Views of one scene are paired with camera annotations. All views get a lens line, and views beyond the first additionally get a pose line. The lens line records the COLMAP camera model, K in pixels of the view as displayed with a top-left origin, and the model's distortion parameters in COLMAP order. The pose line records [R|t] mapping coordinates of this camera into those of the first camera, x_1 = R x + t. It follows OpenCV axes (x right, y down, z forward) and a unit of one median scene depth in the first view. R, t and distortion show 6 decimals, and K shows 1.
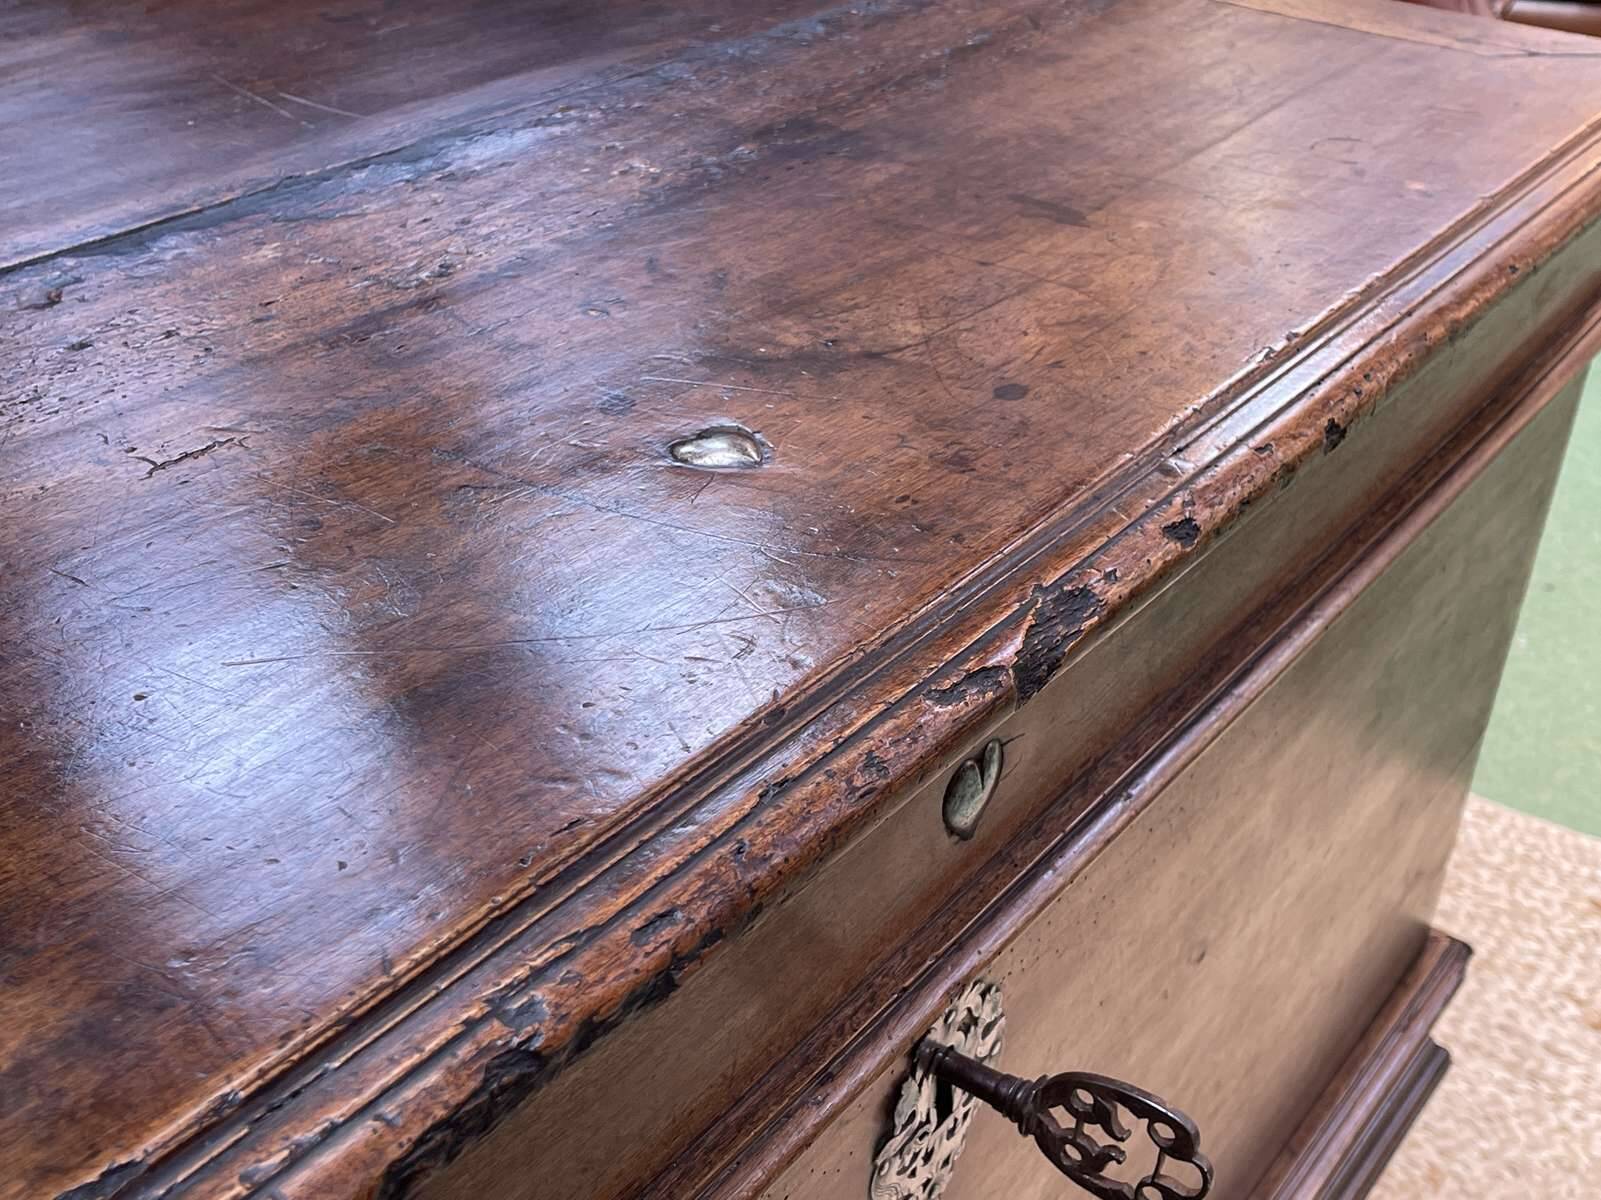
lens RADIAL K [[1976.6, 0, 844.0], [0, 1976.6, 627.0], [0, 0, 1]] dist [0.050102, -0.022053]
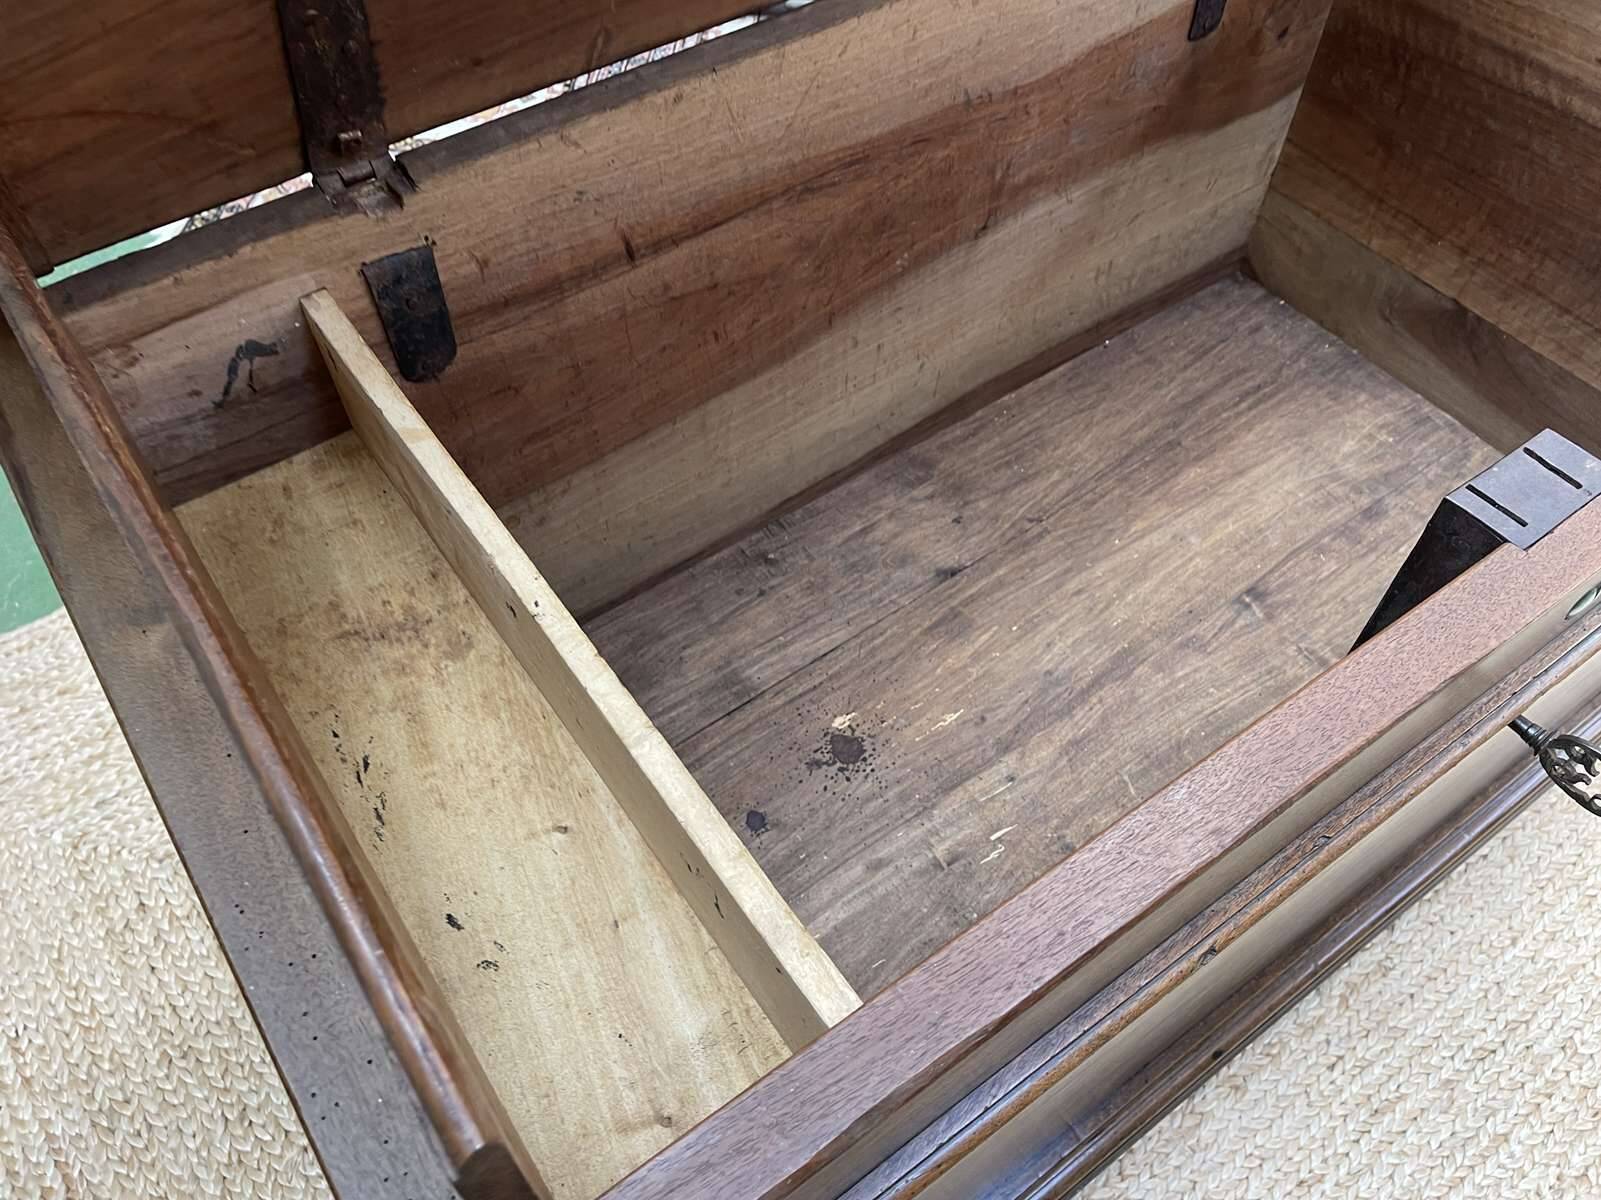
lens RADIAL K [[1239.9, 0, 800.5], [0, 1239.9, 600.0], [0, 0, 1]] dist [0.042984, -0.081989]
pose [[0.940186, 0.232938, -0.248577, -0.297559], [-0.127724, 0.917495, 0.376683, -0.232883], [0.315812, -0.322402, 0.892367, -0.238304]]
